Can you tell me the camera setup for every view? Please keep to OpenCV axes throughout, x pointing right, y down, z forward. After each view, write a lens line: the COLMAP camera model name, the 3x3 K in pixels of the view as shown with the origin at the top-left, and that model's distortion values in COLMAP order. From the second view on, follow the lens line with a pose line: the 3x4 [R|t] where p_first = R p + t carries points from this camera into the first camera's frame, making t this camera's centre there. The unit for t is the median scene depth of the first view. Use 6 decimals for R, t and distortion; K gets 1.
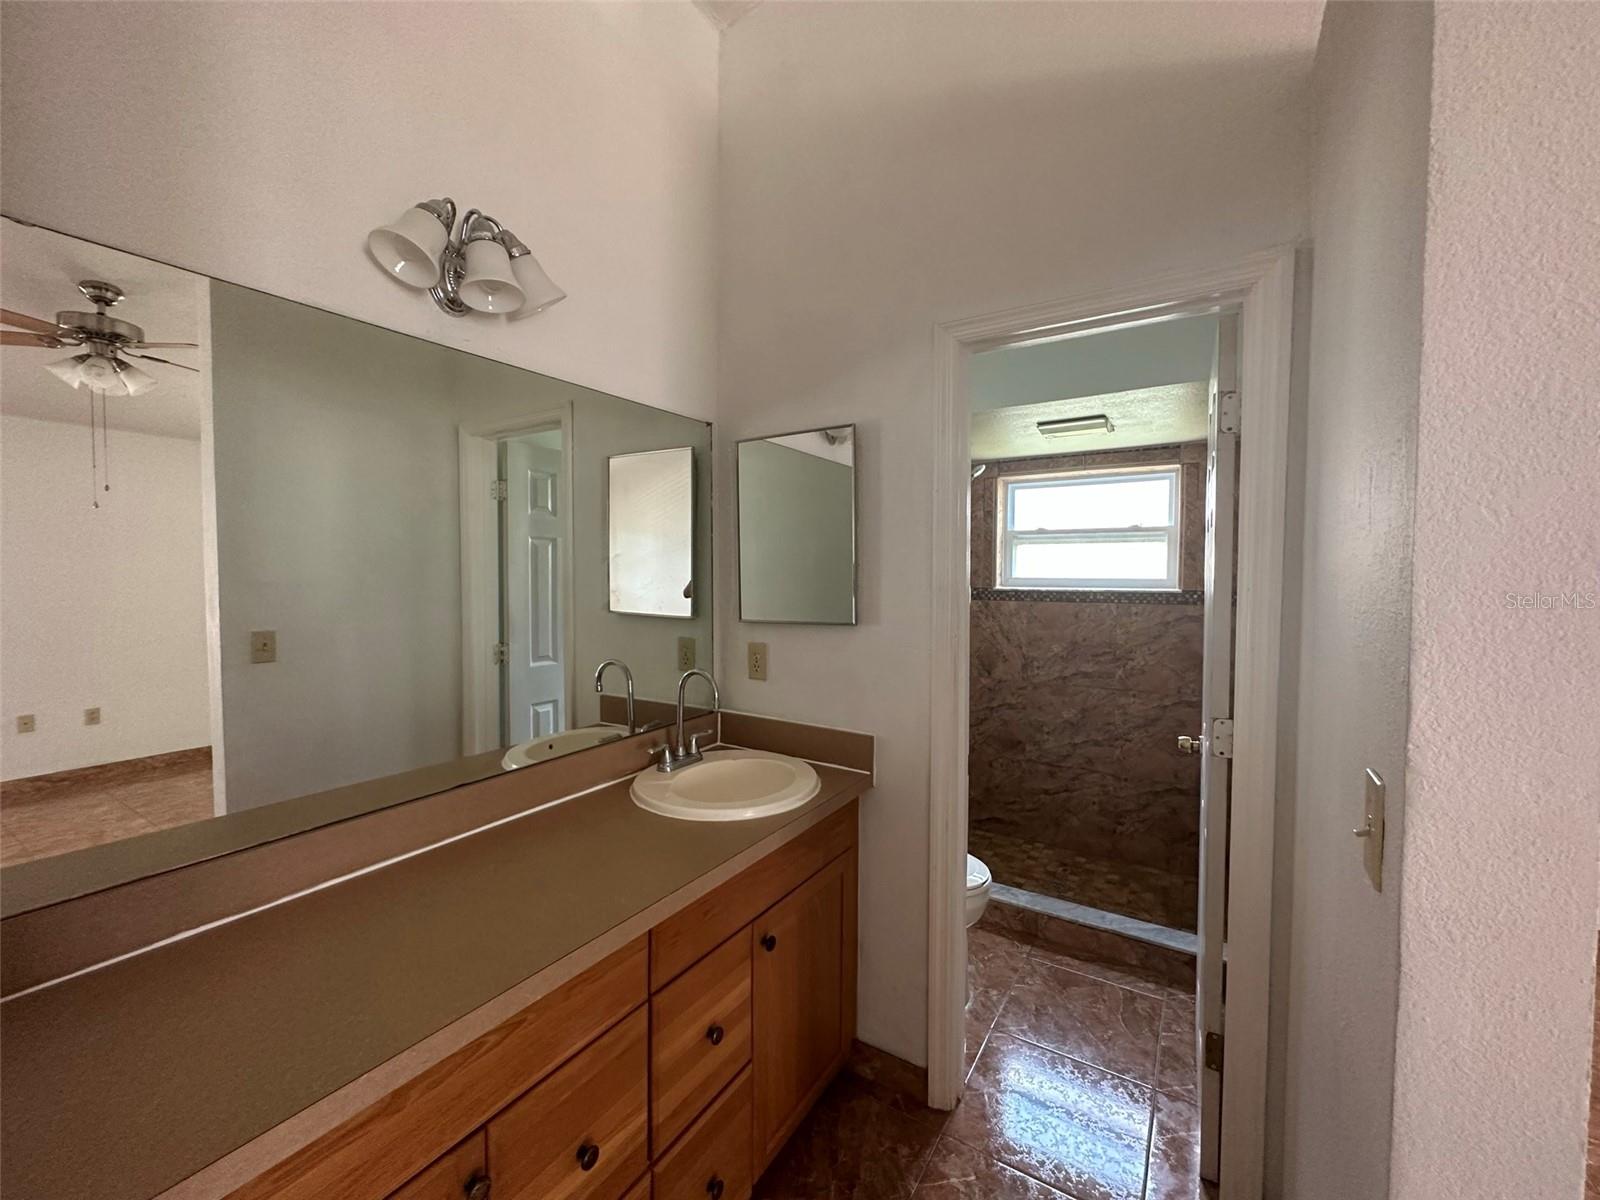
lens RADIAL K [[637.5, 0, 800.6], [0, 637.5, 600.1], [0, 0, 1]] dist [-0.003339, 0.000608]
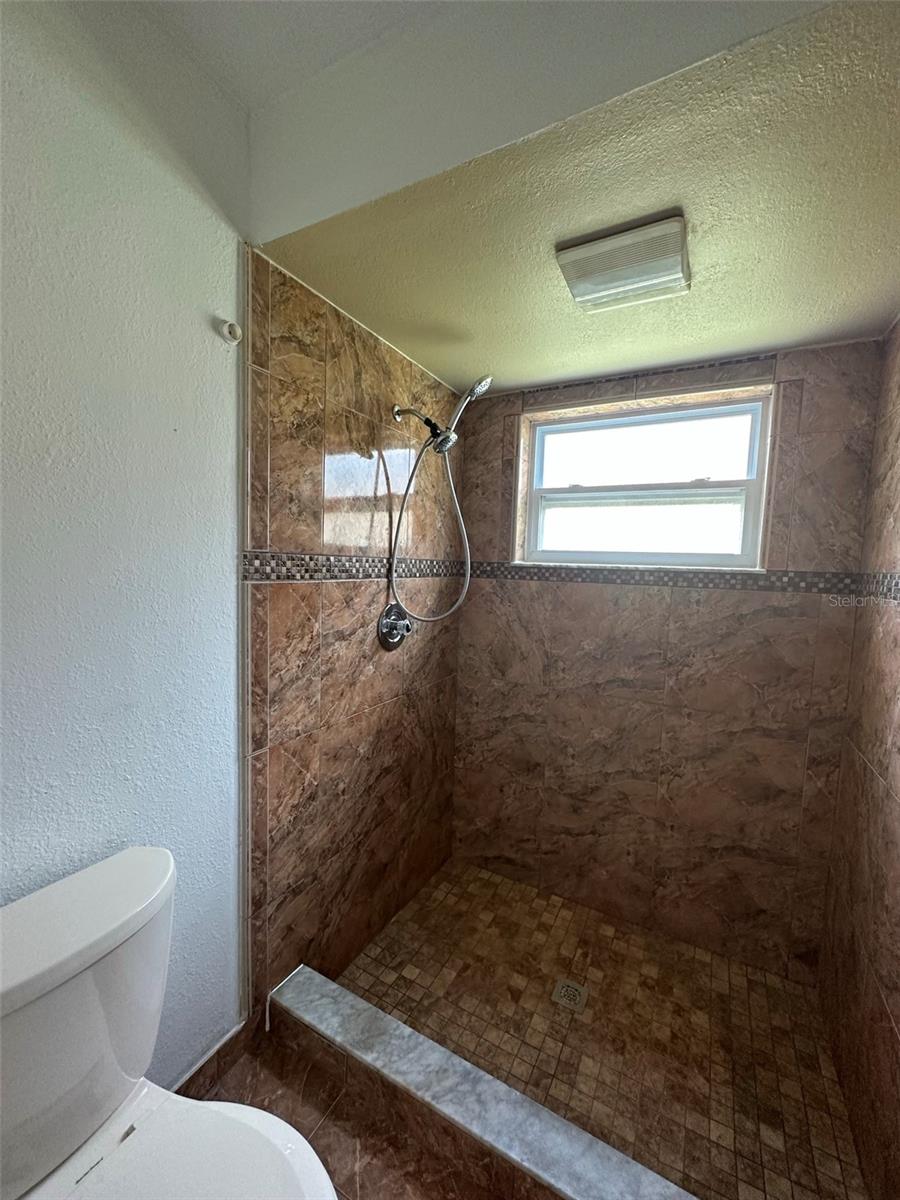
lens RADIAL K [[478.1, 0, 449.0], [0, 478.1, 604.4], [0, 0, 1]] dist [-0.003339, 0.000608]
pose [[0.997870, 0.022808, 0.061111, 0.209509], [-0.025669, 0.998591, 0.046449, 0.006177], [-0.059966, -0.047919, 0.997050, 0.467410]]
